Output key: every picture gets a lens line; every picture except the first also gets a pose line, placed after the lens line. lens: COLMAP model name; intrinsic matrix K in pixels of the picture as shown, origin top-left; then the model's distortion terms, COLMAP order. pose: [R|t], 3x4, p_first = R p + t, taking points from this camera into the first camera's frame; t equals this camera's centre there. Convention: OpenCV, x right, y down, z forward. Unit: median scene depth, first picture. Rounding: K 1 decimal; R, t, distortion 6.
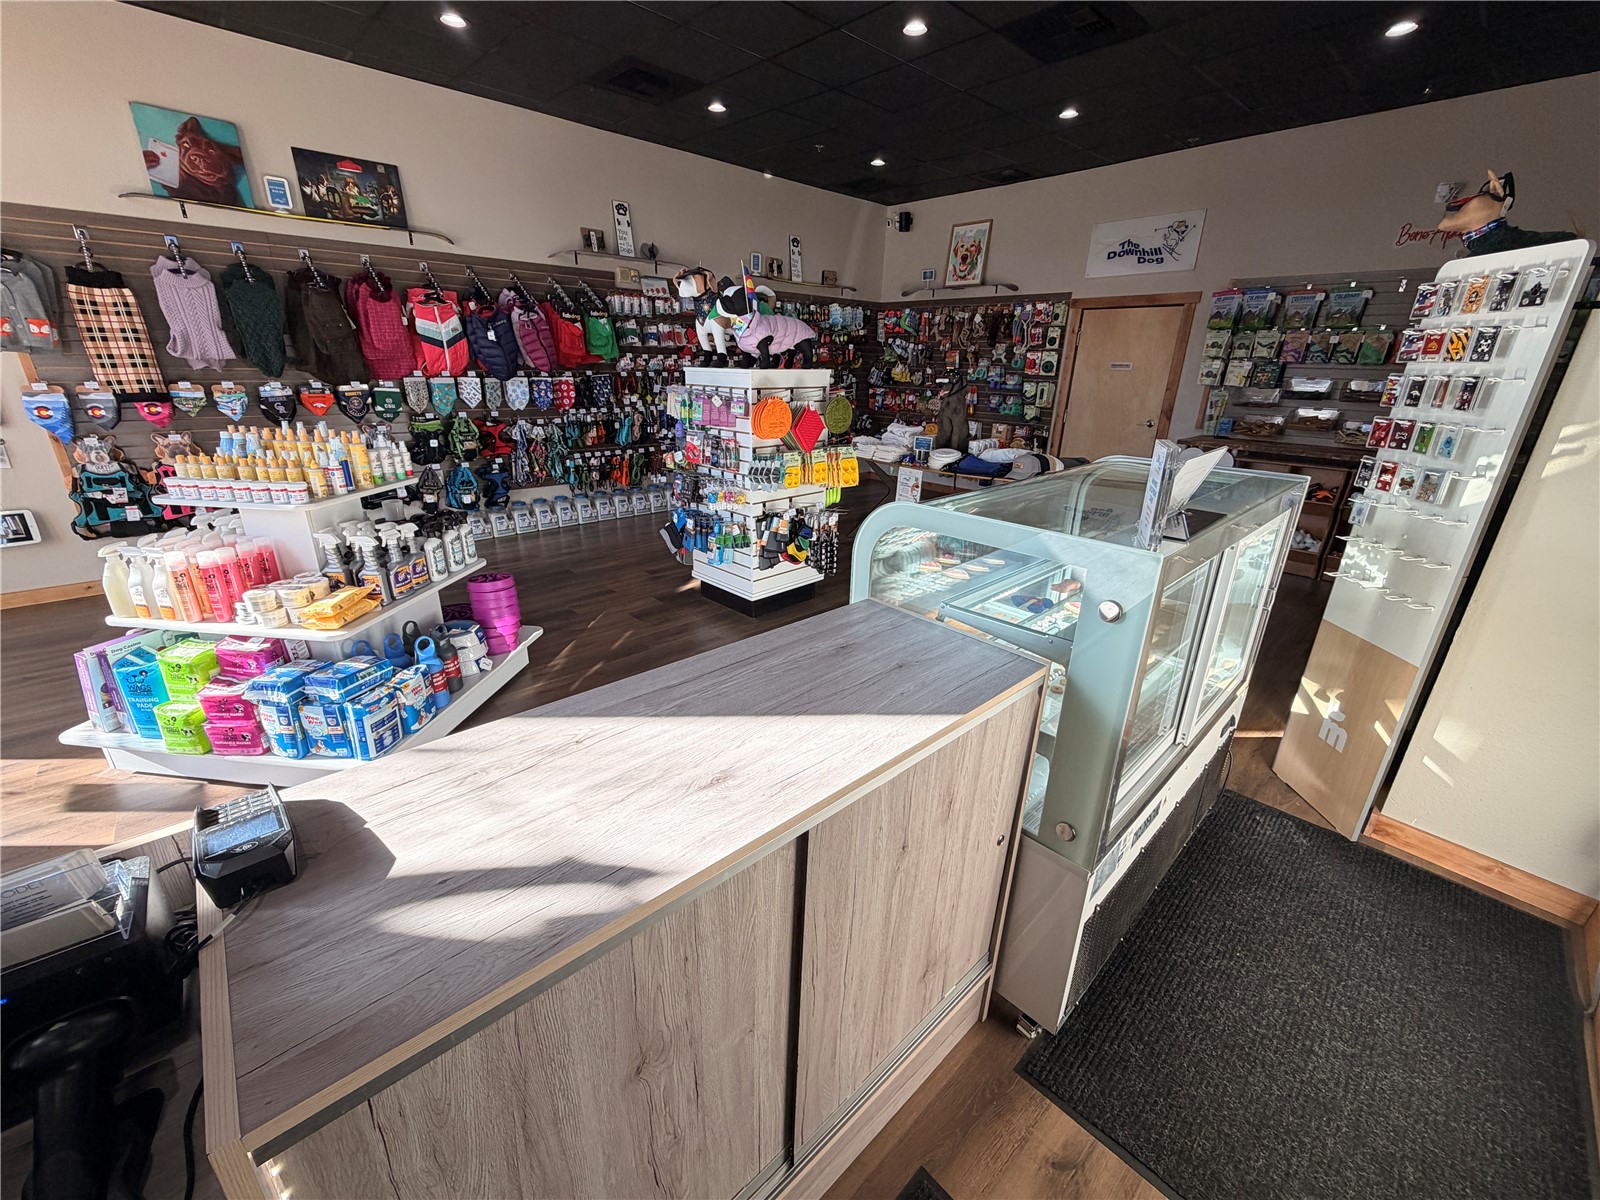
lens RADIAL K [[637.1, 0, 794.1], [0, 637.1, 599.5], [0, 0, 1]] dist [-0.001634, 0.000545]
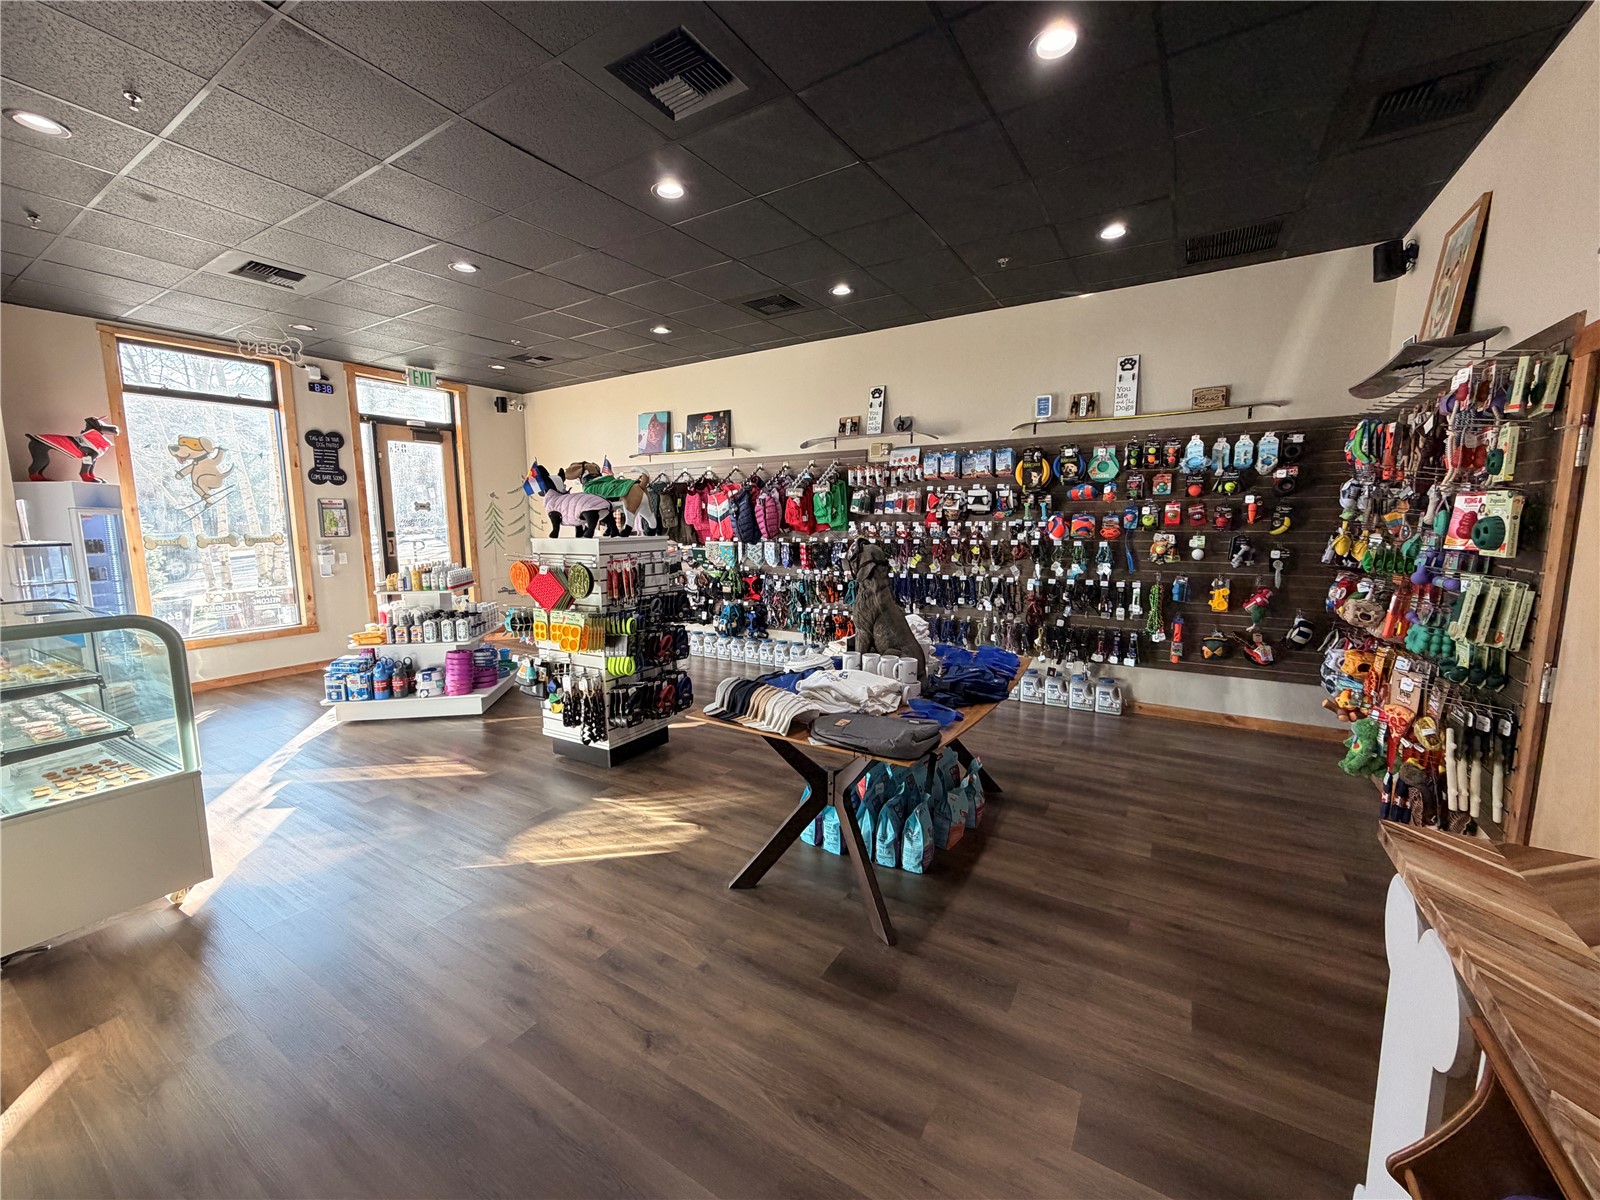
lens RADIAL K [[637.1, 0, 793.3], [0, 637.1, 602.1], [0, 0, 1]] dist [-0.001634, 0.000545]
pose [[0.265726, 0.103253, -0.958503, 0.912066], [-0.325963, 0.945313, 0.011465, -0.307930], [0.907269, 0.309390, 0.284851, 0.833807]]
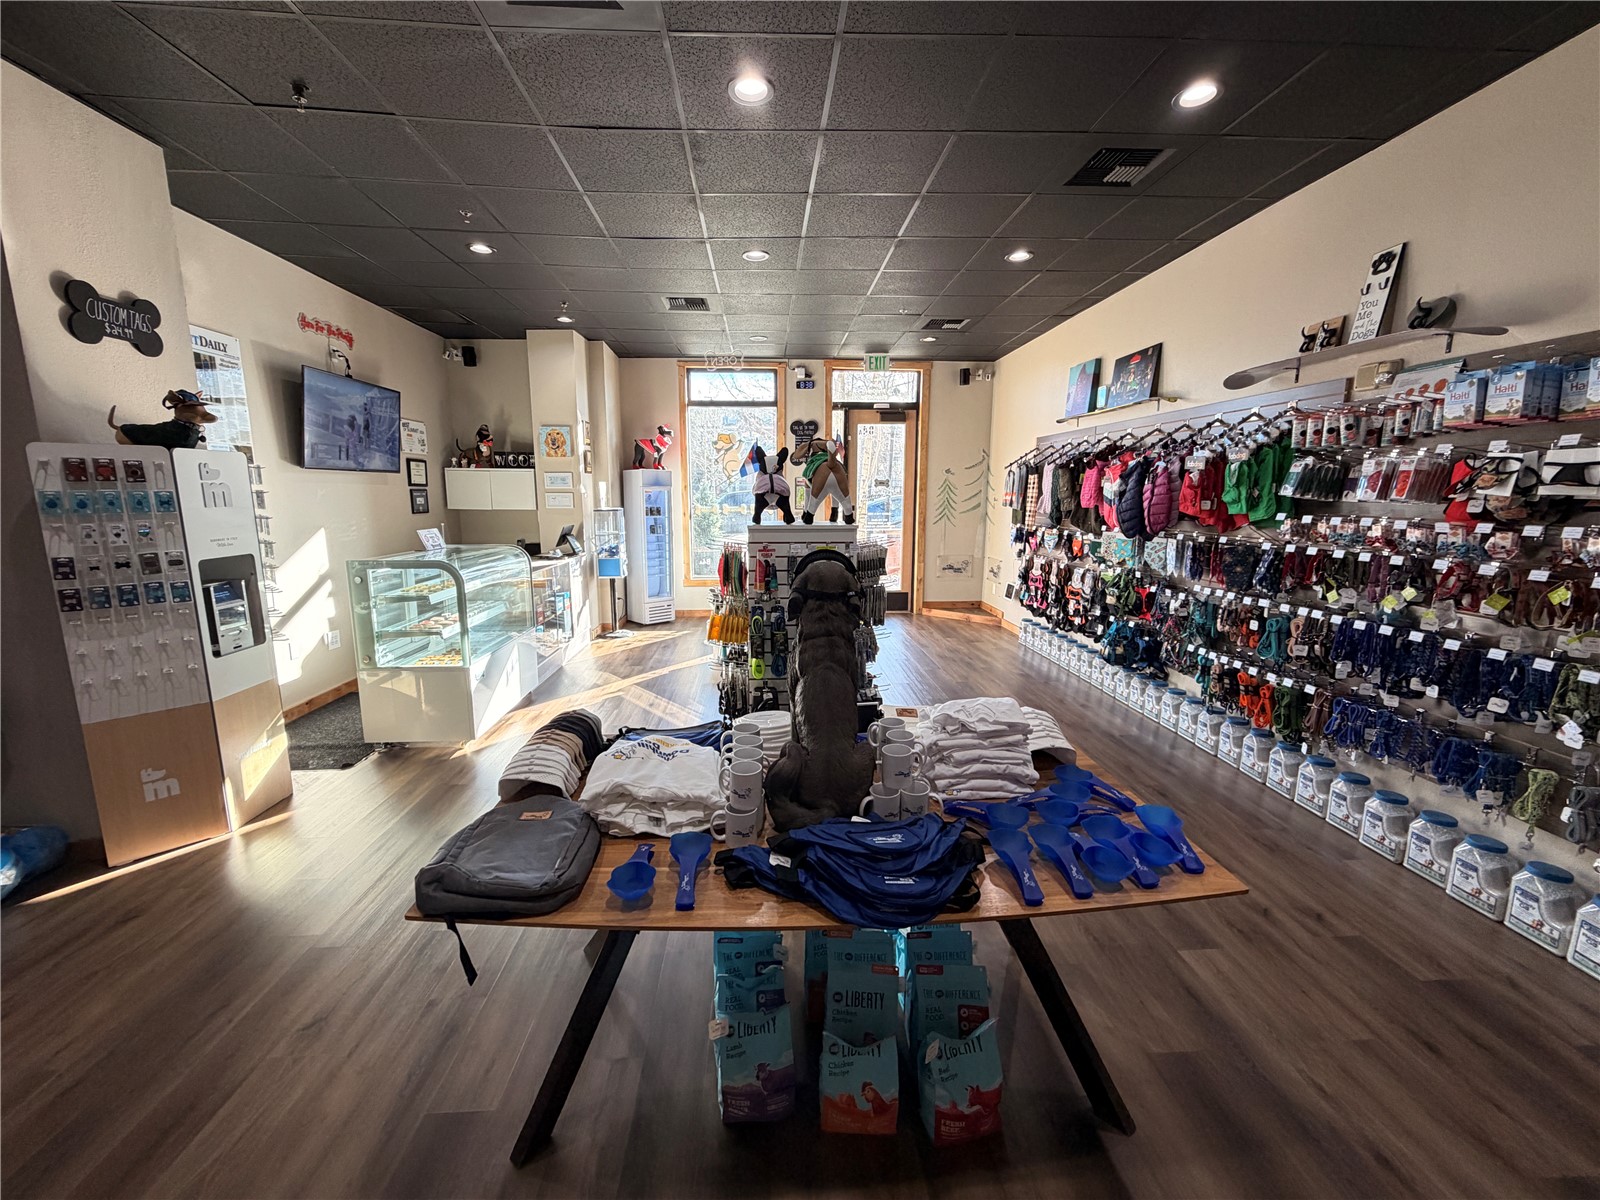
lens RADIAL K [[637.1, 0, 793.5], [0, 637.1, 600.1], [0, 0, 1]] dist [-0.001634, 0.000545]
pose [[-0.637270, 0.107397, -0.763121, 0.598414], [-0.285780, 0.886703, 0.363439, -0.505800], [0.715694, 0.449693, -0.534377, 1.299457]]
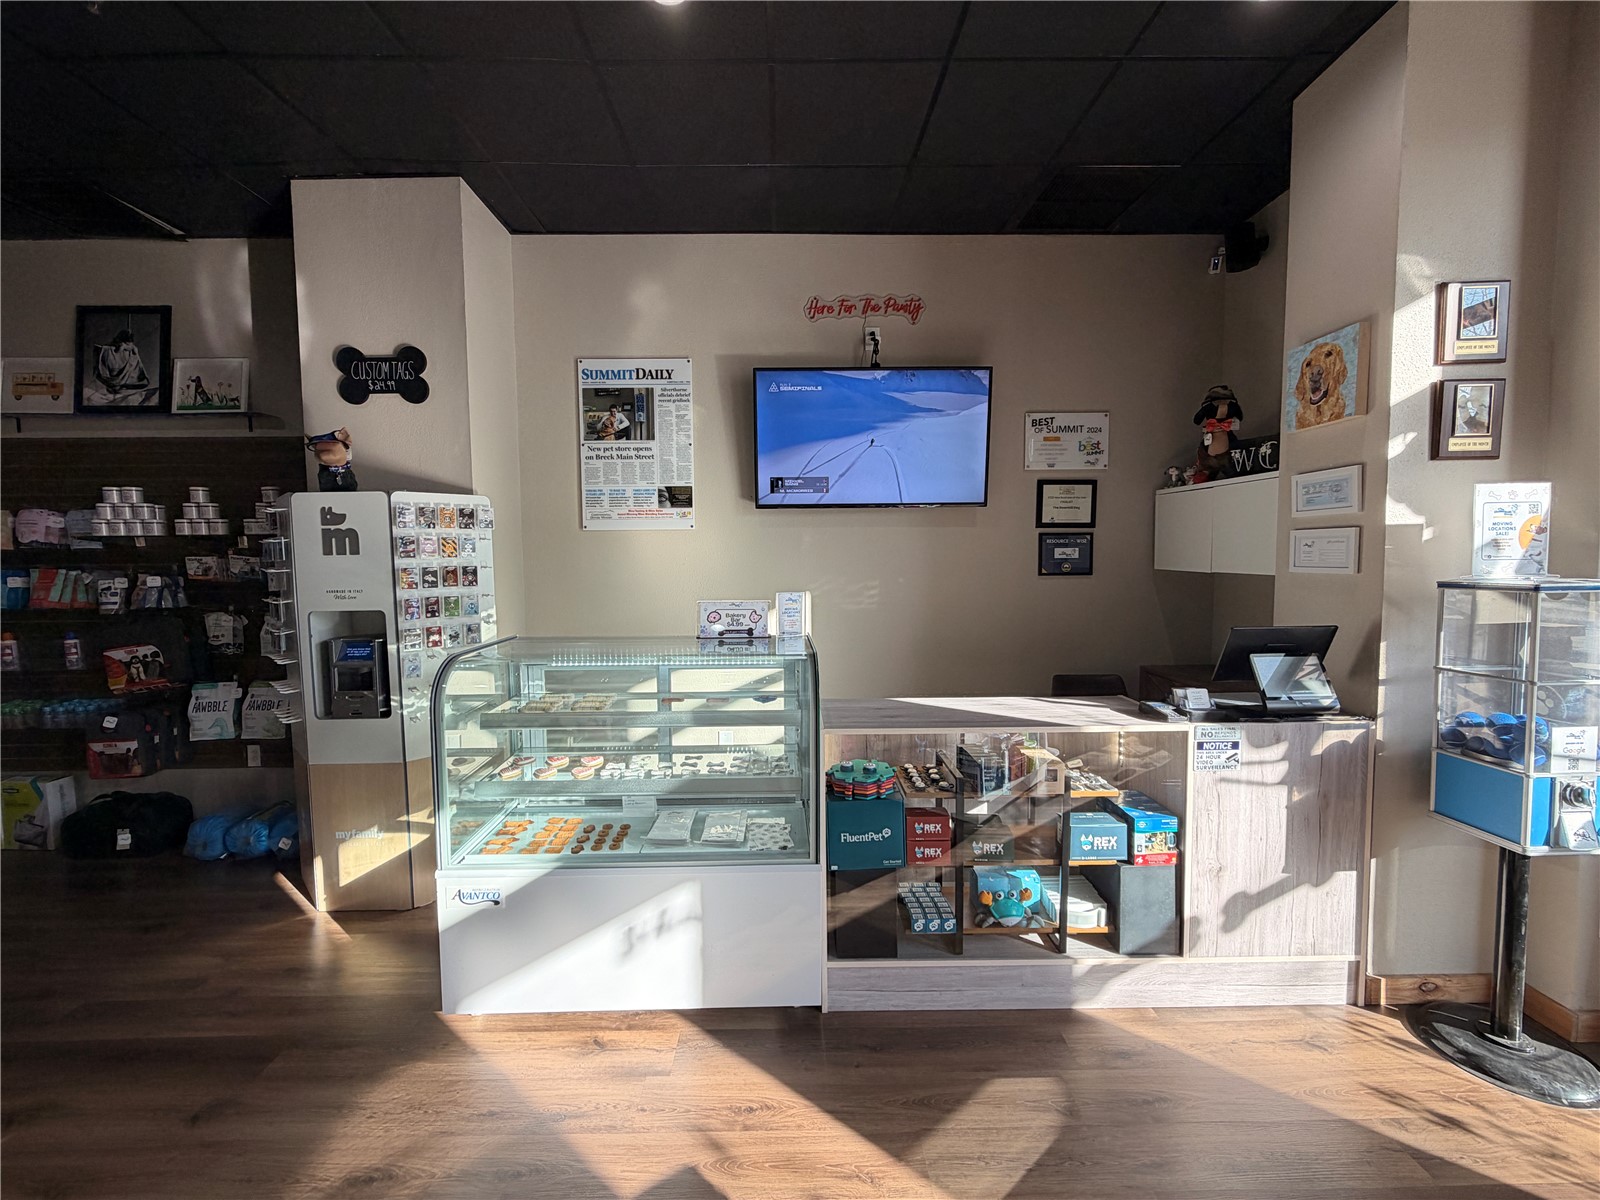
lens RADIAL K [[637.1, 0, 792.8], [0, 637.1, 598.1], [0, 0, 1]] dist [-0.001634, 0.000545]
pose [[-0.747118, -0.057889, 0.662166, -0.240309], [0.228321, 0.913234, 0.337451, -0.247210], [-0.624247, 0.403302, -0.669076, 0.623819]]
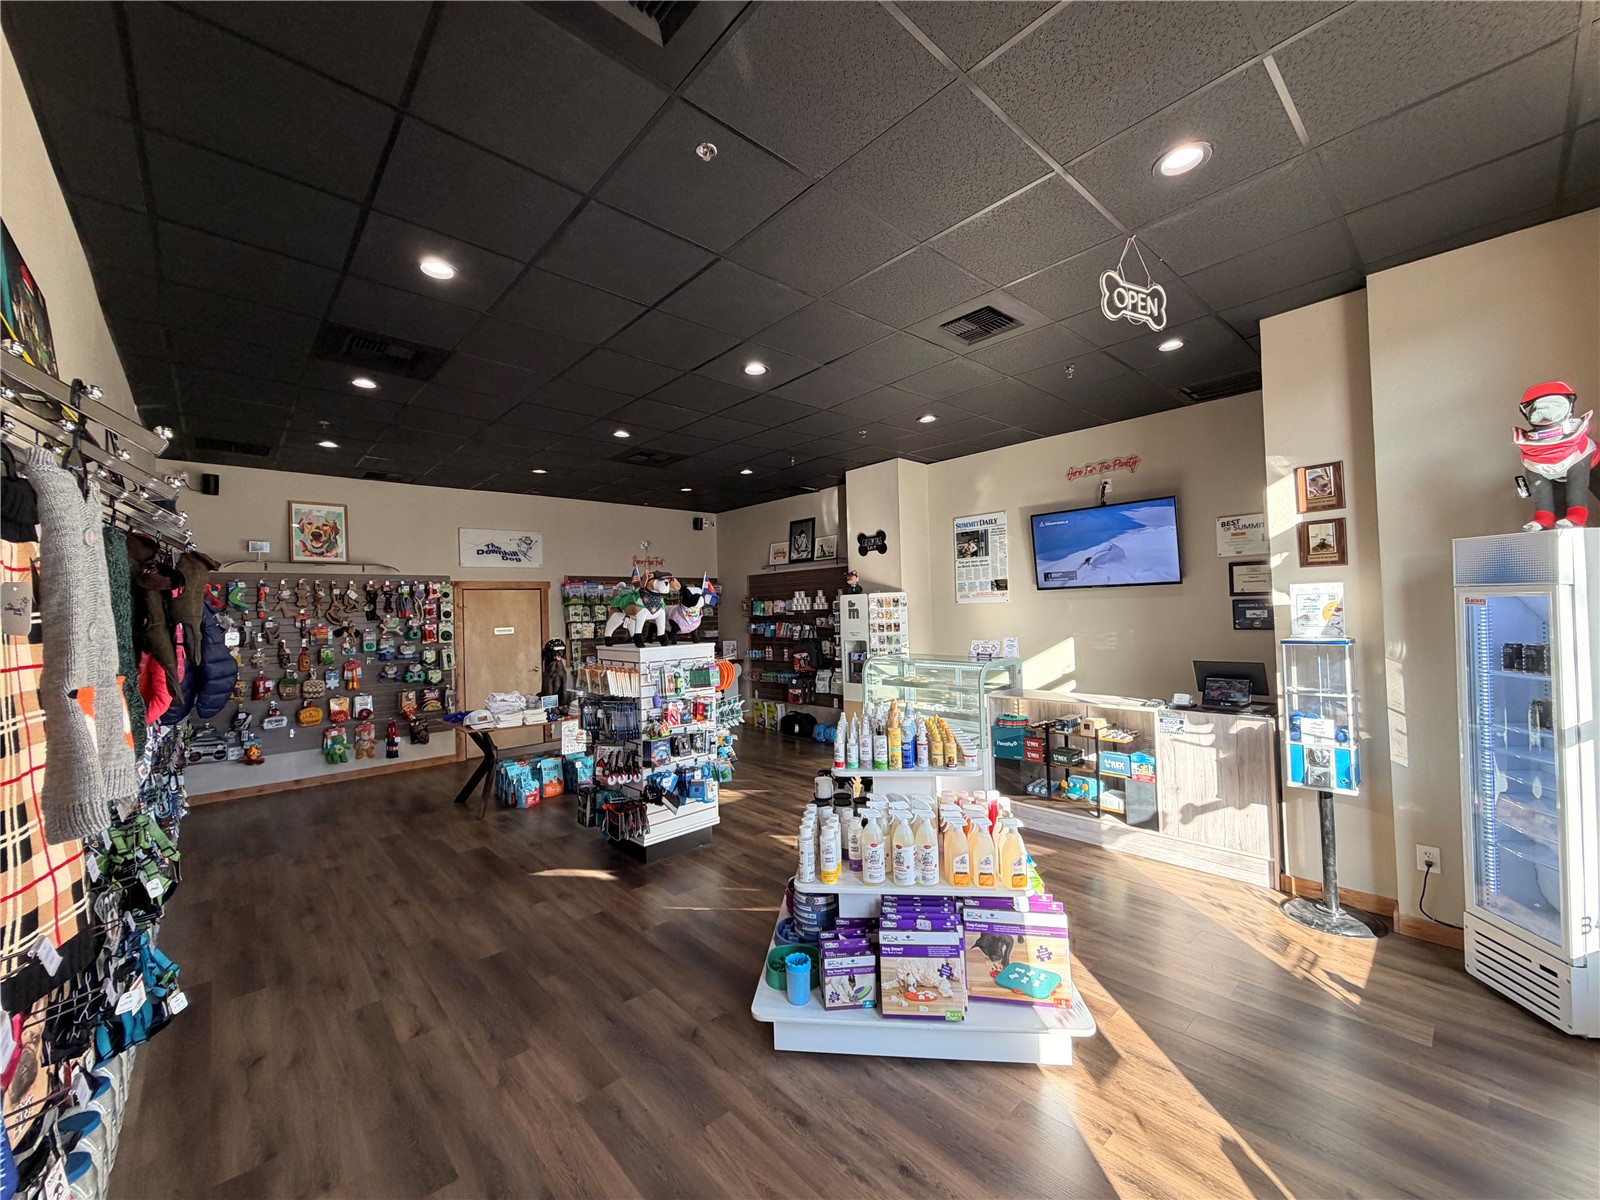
lens RADIAL K [[637.1, 0, 793.7], [0, 637.1, 599.9], [0, 0, 1]] dist [-0.001634, 0.000545]
pose [[0.002344, -0.005452, 0.999982, -1.056653], [0.379905, 0.925016, 0.004152, -0.282726], [-0.925022, 0.379889, 0.004239, 0.583712]]
